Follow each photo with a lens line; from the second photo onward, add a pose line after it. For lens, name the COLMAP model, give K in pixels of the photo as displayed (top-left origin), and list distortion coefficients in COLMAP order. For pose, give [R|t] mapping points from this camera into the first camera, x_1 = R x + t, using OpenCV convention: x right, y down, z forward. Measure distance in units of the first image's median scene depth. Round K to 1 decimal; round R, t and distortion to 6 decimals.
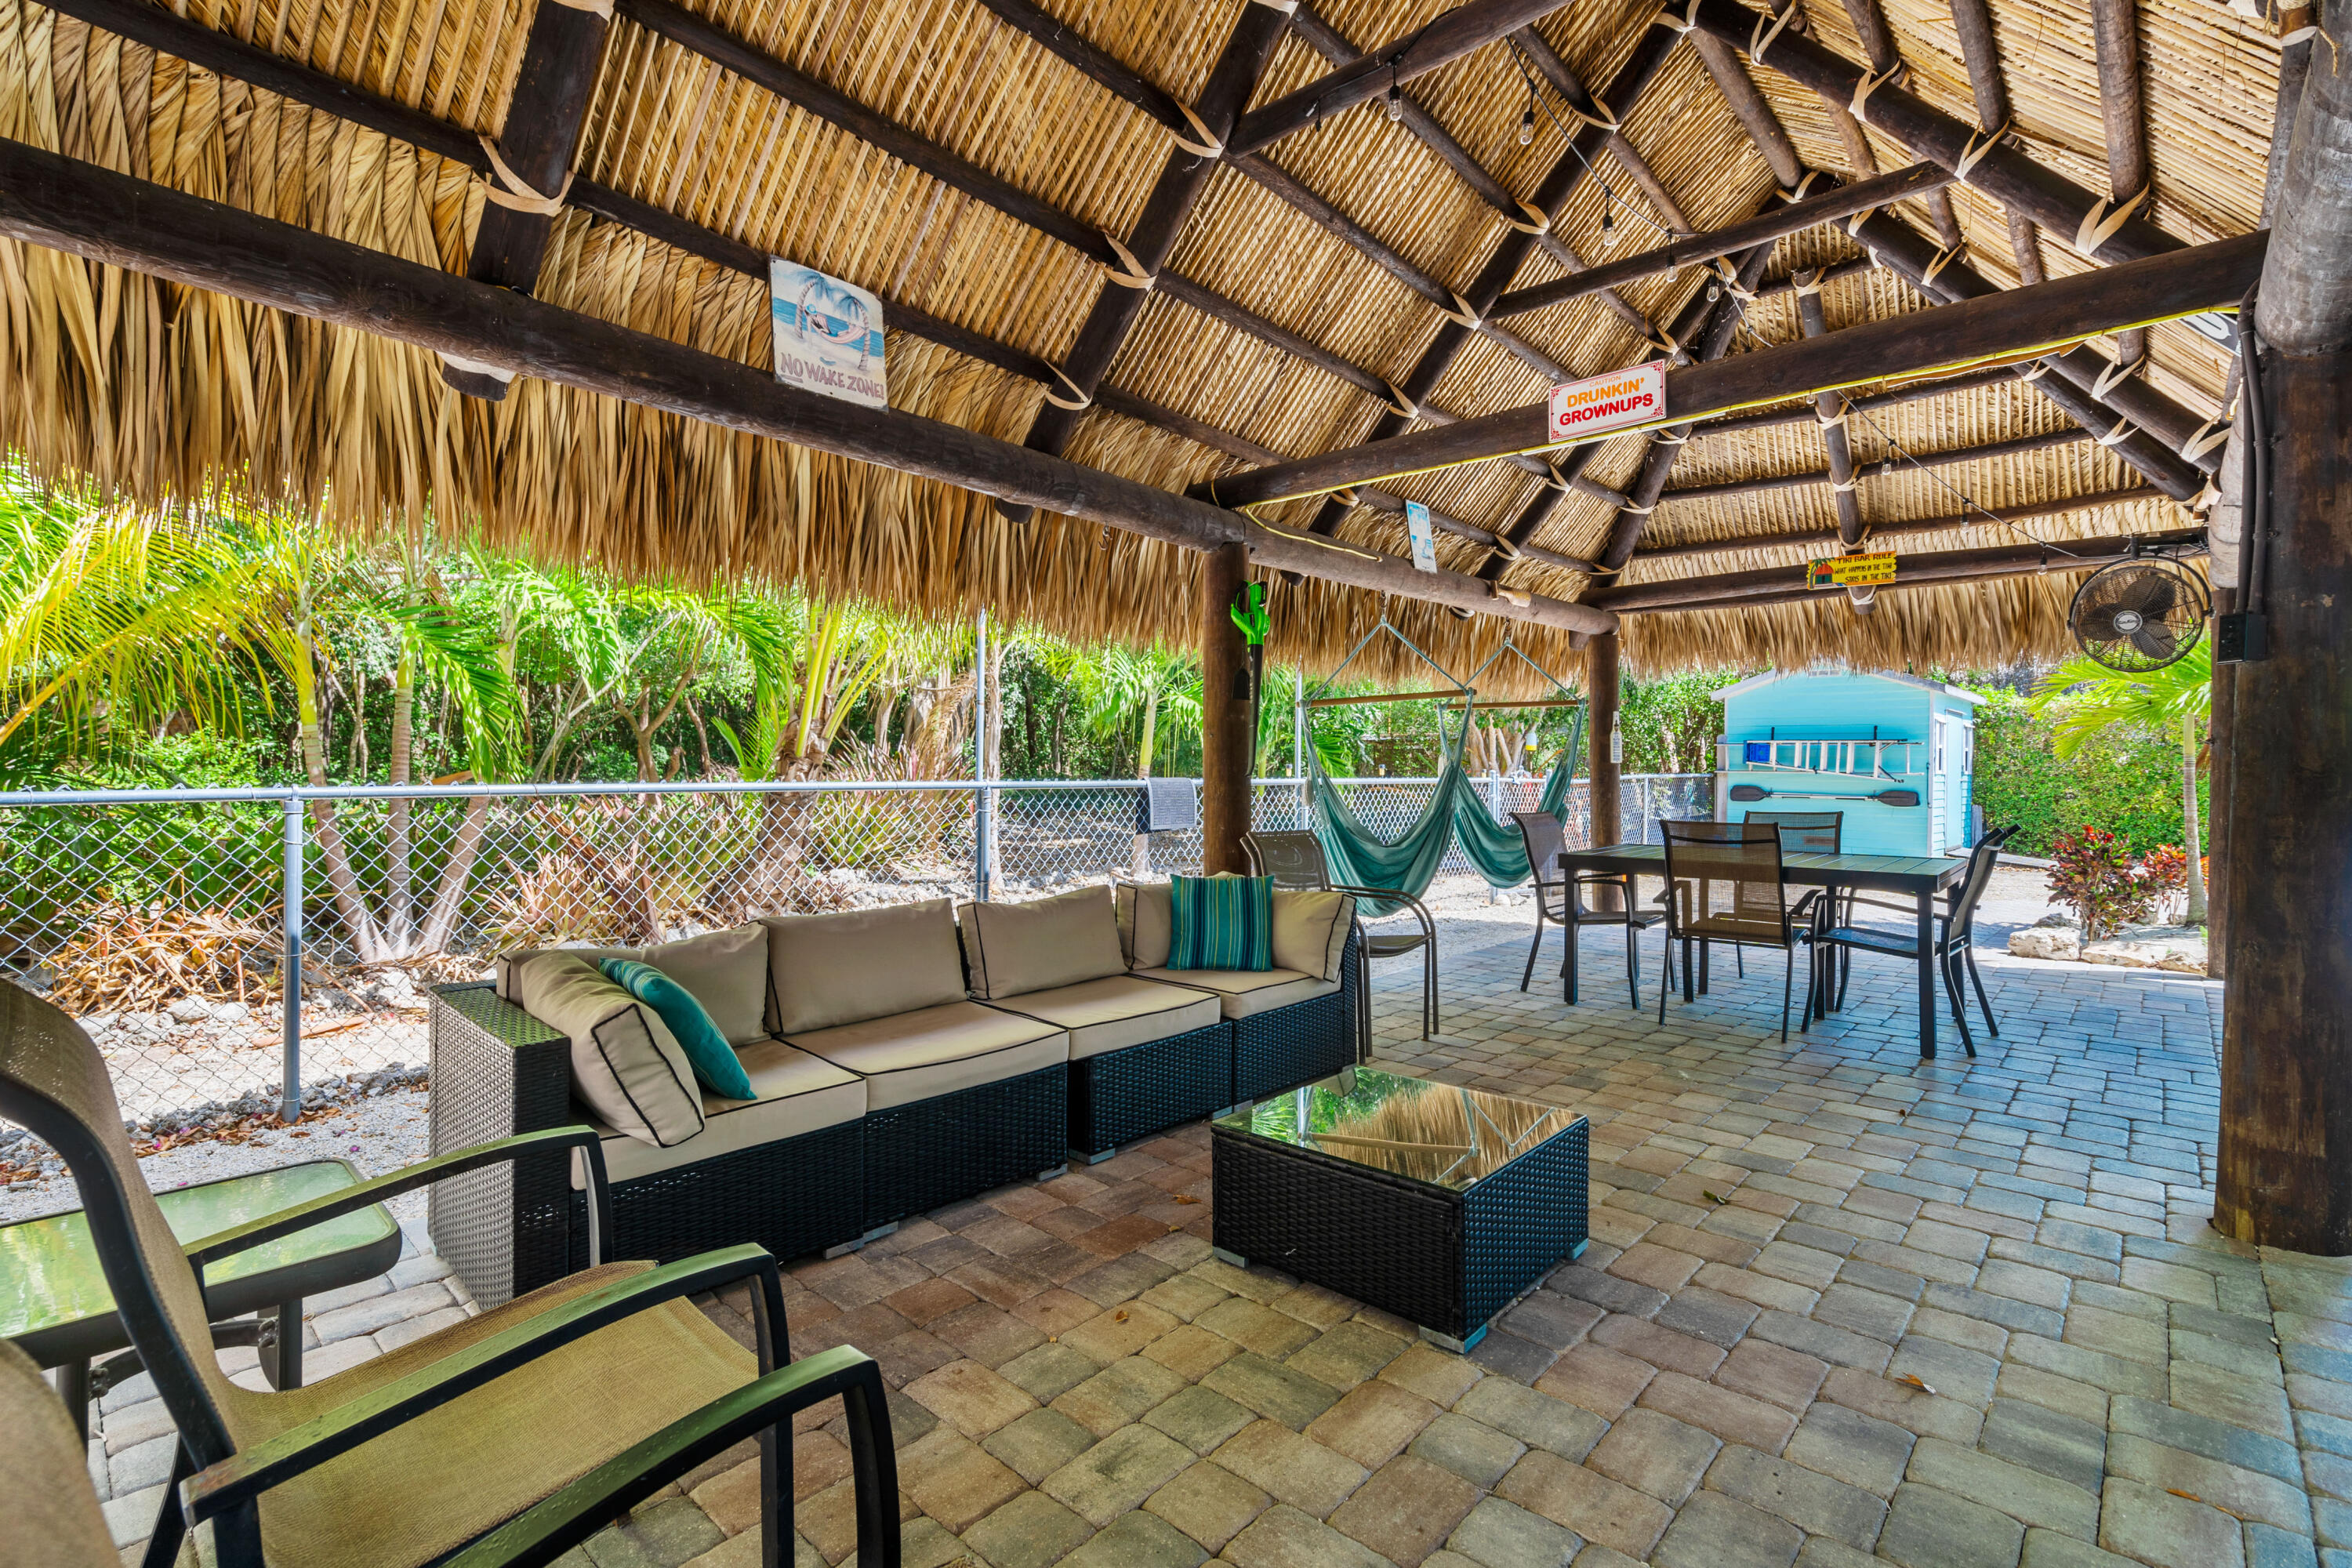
lens RADIAL K [[1086.1, 0, 1166.6], [0, 1086.1, 773.2], [0, 0, 1]] dist [-0.002933, 0.001594]
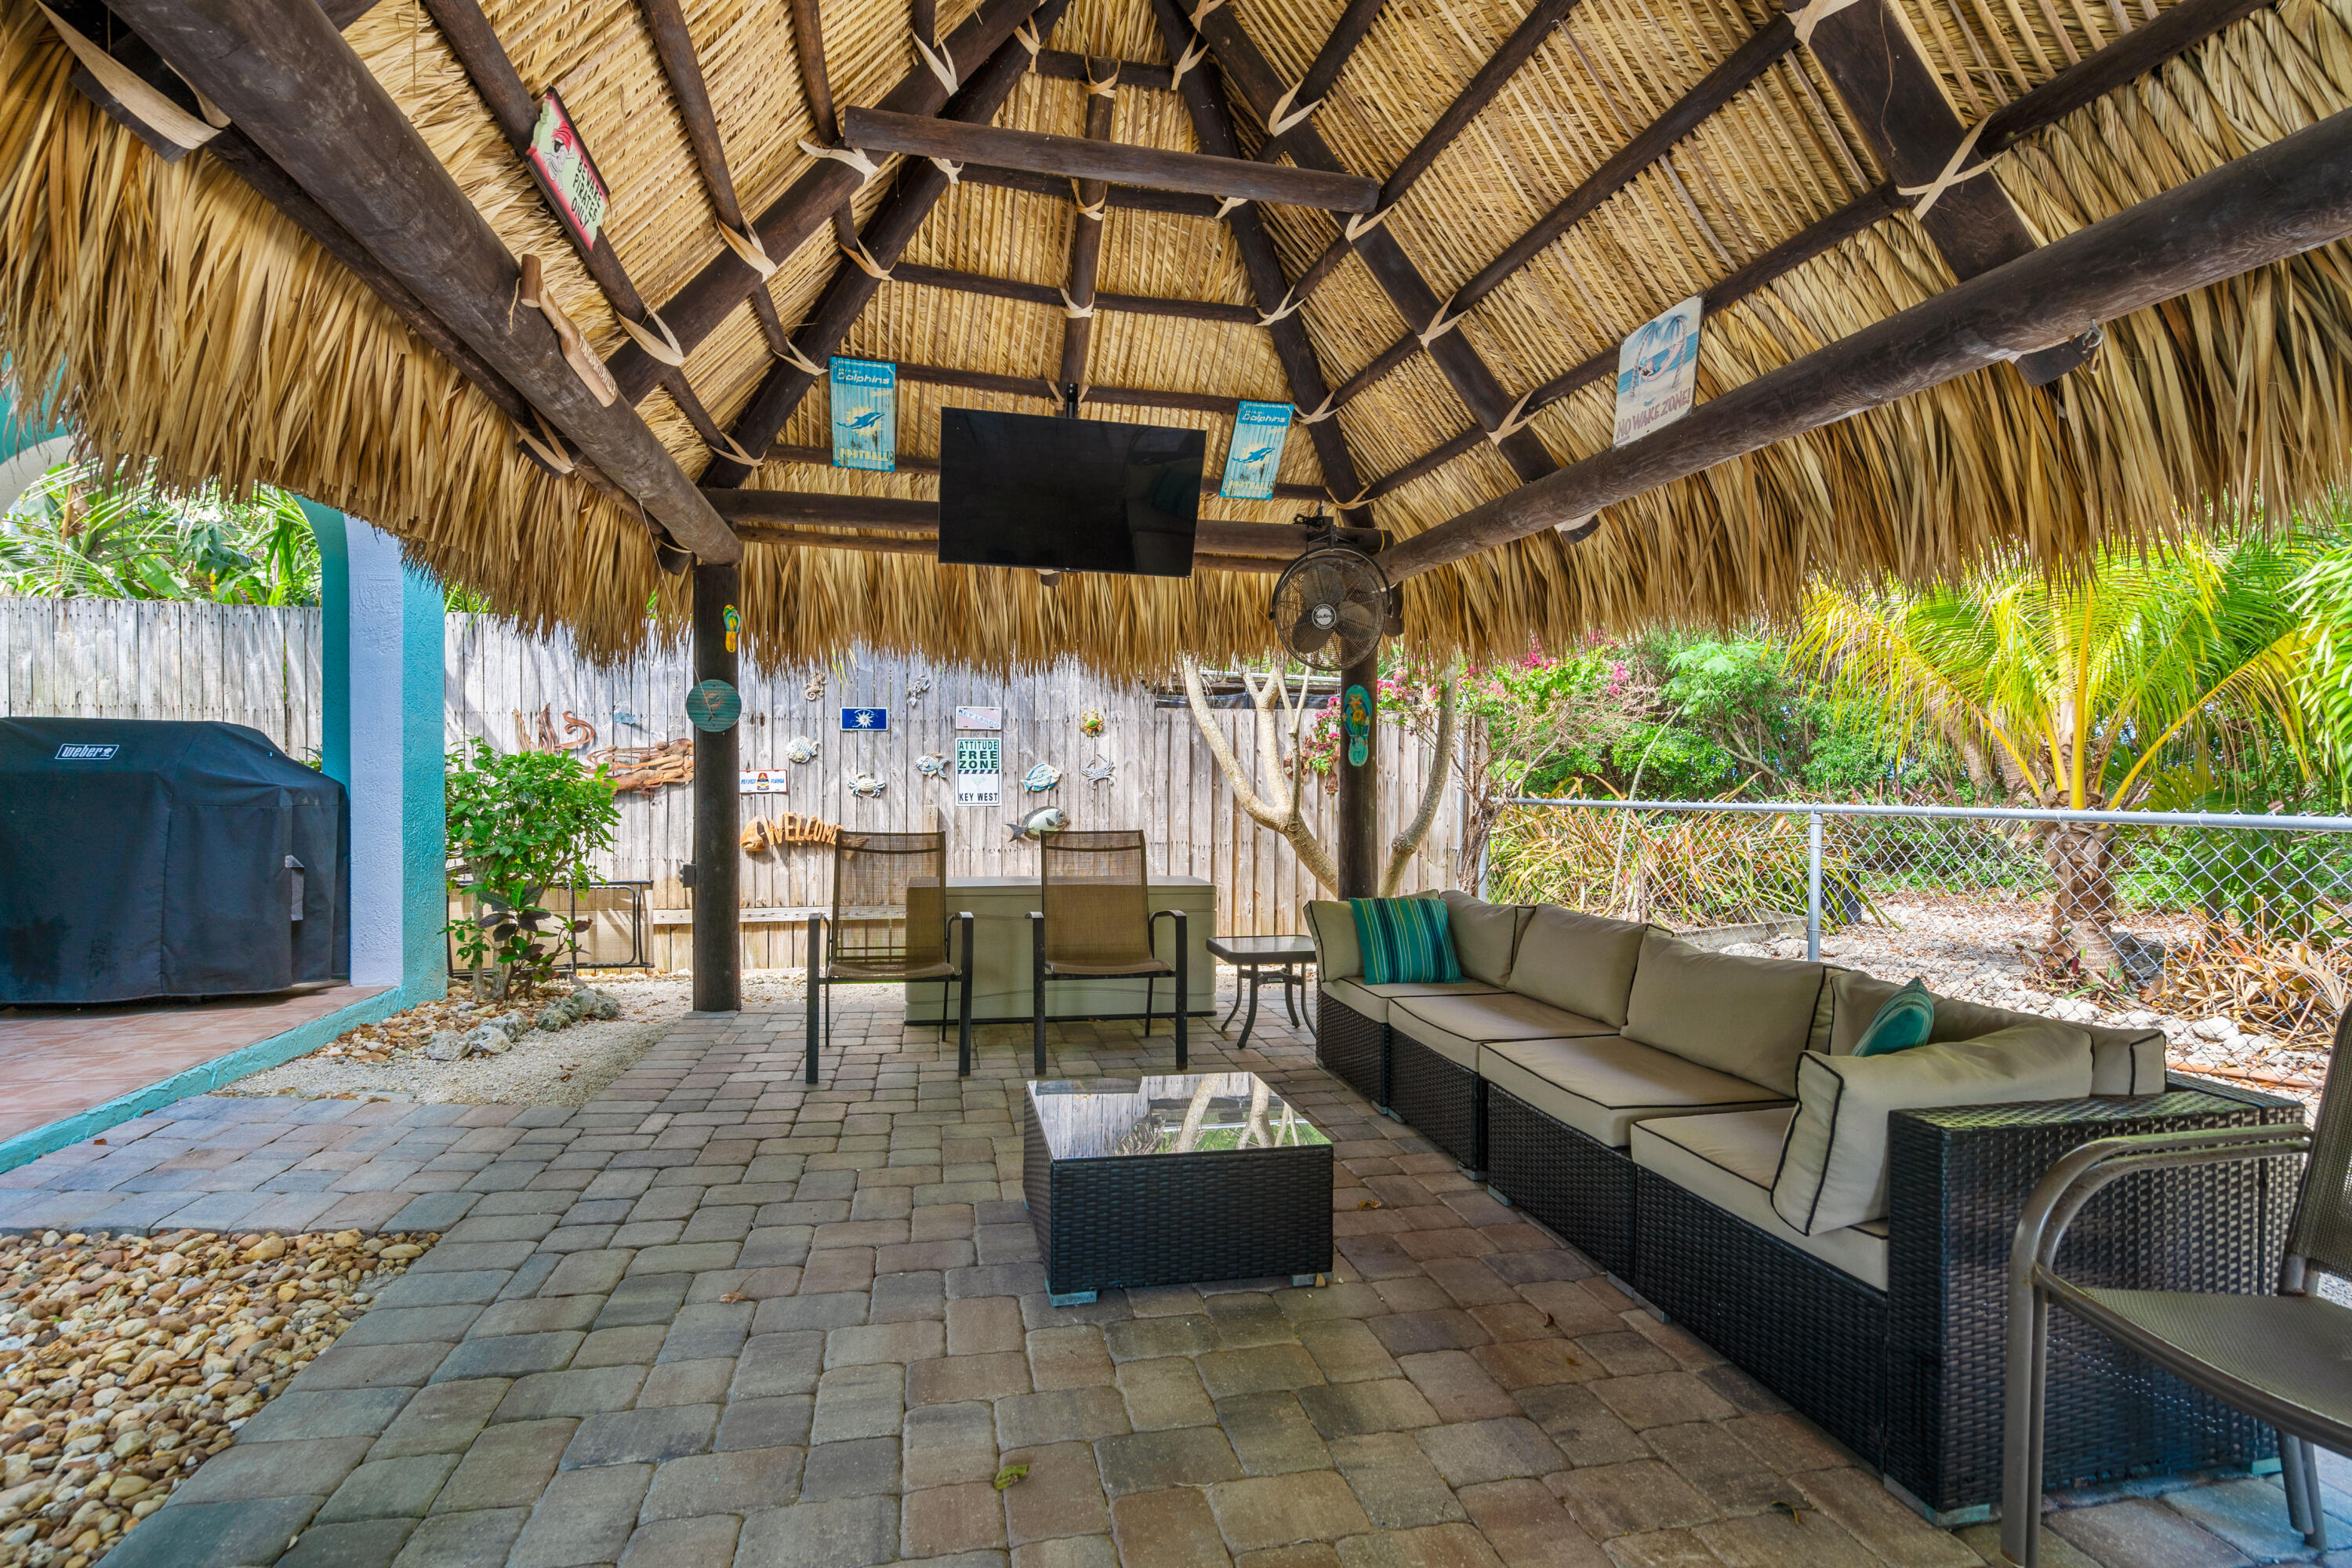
lens RADIAL K [[1111.0, 0, 1173.5], [0, 1111.0, 806.7], [0, 0, 1]] dist [0.000336, 0.000388]
pose [[-0.567609, 0.008461, -0.823255, 1.031369], [-0.015928, 0.999647, 0.021255, 0.000679], [0.823144, 0.025177, -0.567274, 1.511728]]
